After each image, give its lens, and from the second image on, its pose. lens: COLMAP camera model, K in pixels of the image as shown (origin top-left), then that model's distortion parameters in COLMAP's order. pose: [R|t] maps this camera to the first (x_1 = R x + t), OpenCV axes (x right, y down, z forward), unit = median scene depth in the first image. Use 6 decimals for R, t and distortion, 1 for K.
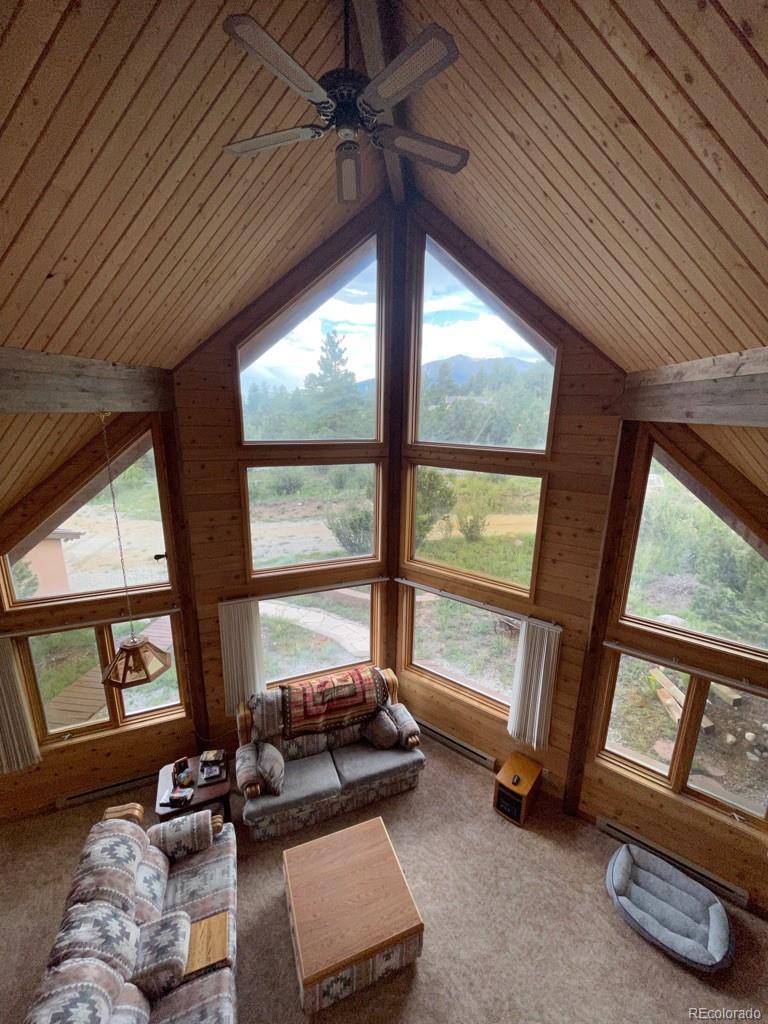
lens RADIAL K [[415.7, 0, 384.0], [0, 415.7, 512.0], [0, 0, 1]] dist [-0.000585, -0.000345]
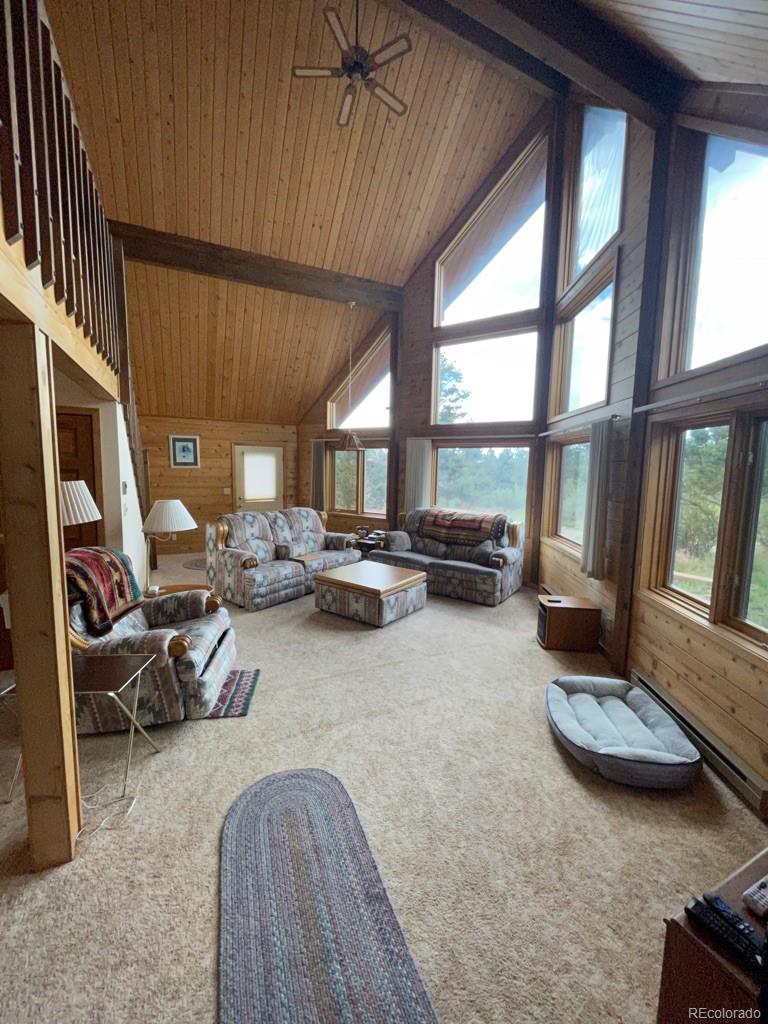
lens RADIAL K [[415.7, 0, 384.0], [0, 415.7, 512.0], [0, 0, 1]] dist [-0.000585, -0.000345]
pose [[0.545601, 0.087977, -0.833415, 0.936366], [-0.216556, 0.975499, -0.038794, 0.629955], [0.809582, 0.201647, 0.551285, 0.180365]]
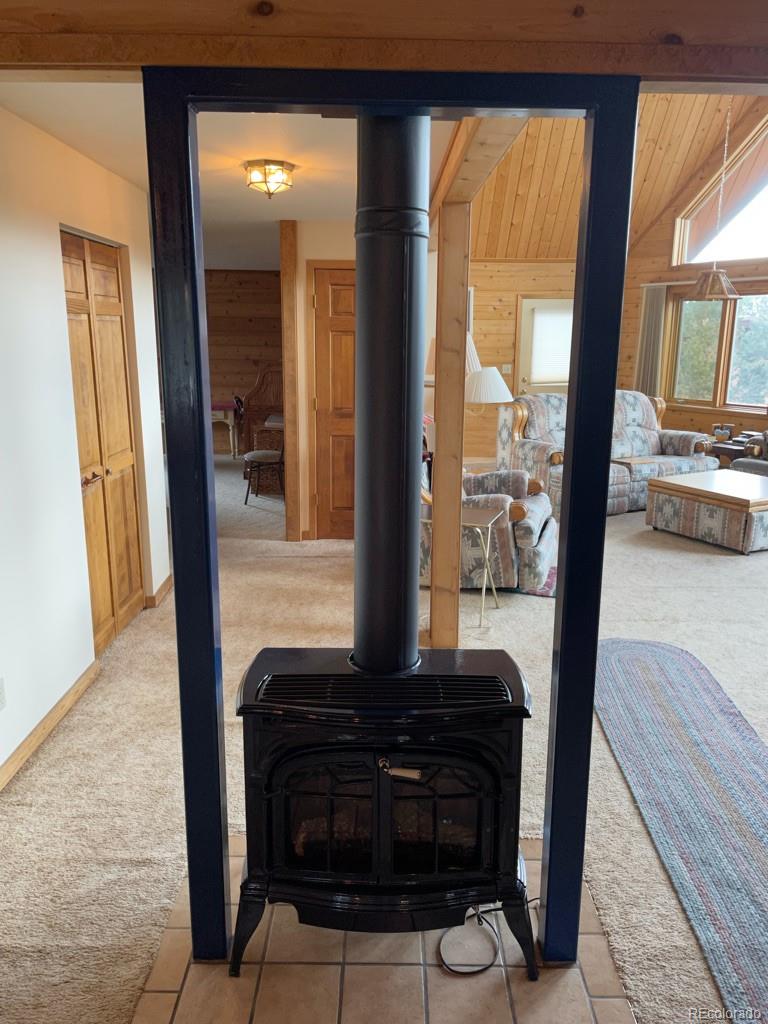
lens RADIAL K [[774.0, 0, 384.0], [0, 774.0, 512.0], [0, 0, 1]] dist [0.085508, -0.112655]
pose [[0.131735, 0.207503, -0.969324, 1.343980], [-0.246626, 0.953959, 0.170697, 0.726167], [0.960115, 0.216574, 0.176846, -0.075318]]
